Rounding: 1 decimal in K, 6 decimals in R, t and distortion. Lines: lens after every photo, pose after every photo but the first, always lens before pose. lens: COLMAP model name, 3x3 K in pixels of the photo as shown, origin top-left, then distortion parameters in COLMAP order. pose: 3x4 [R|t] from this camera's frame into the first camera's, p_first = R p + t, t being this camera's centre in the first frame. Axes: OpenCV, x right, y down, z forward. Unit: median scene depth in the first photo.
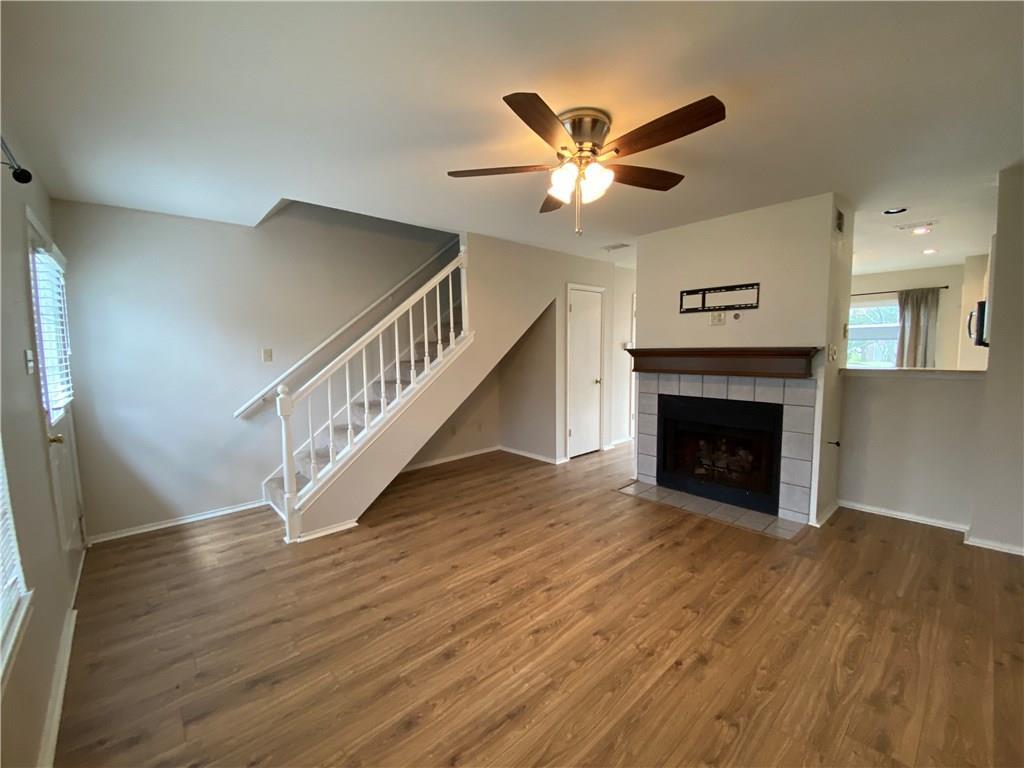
lens RADIAL K [[419.8, 0, 509.2], [0, 419.8, 384.9], [0, 0, 1]] dist [0.055974, -0.043031]
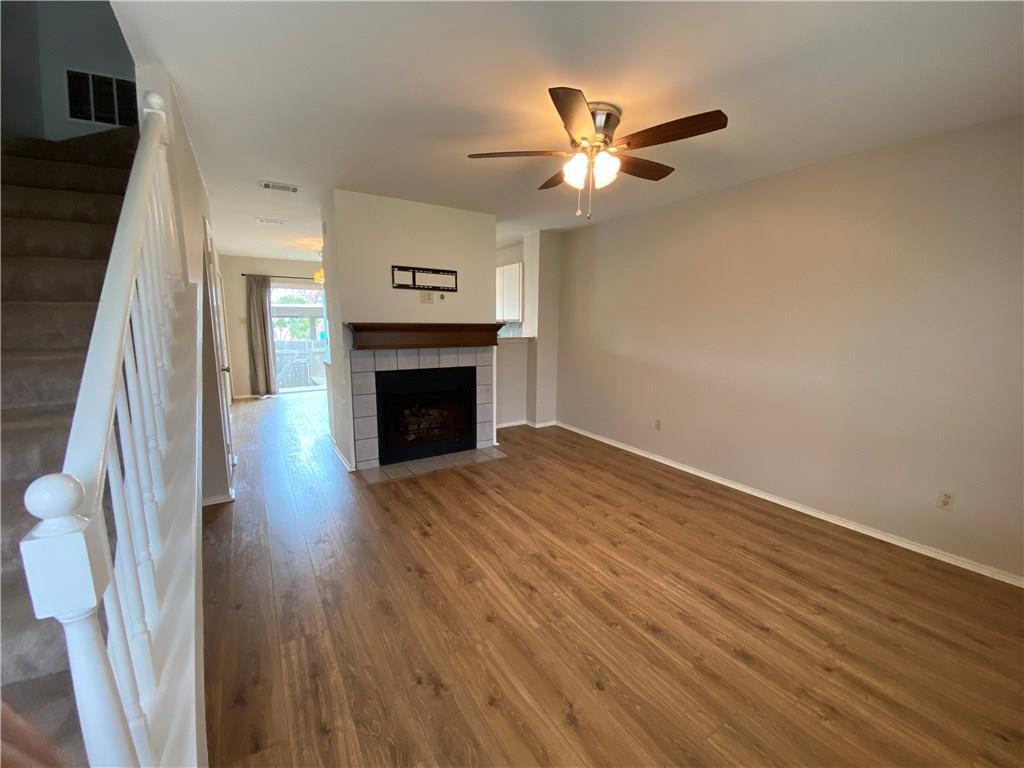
lens RADIAL K [[419.8, 0, 509.2], [0, 419.8, 384.9], [0, 0, 1]] dist [0.055974, -0.043031]
pose [[0.158377, -0.134447, 0.978182, -0.746848], [0.079937, 0.989180, 0.123016, -0.057960], [-0.984138, 0.058710, 0.167411, 0.770326]]
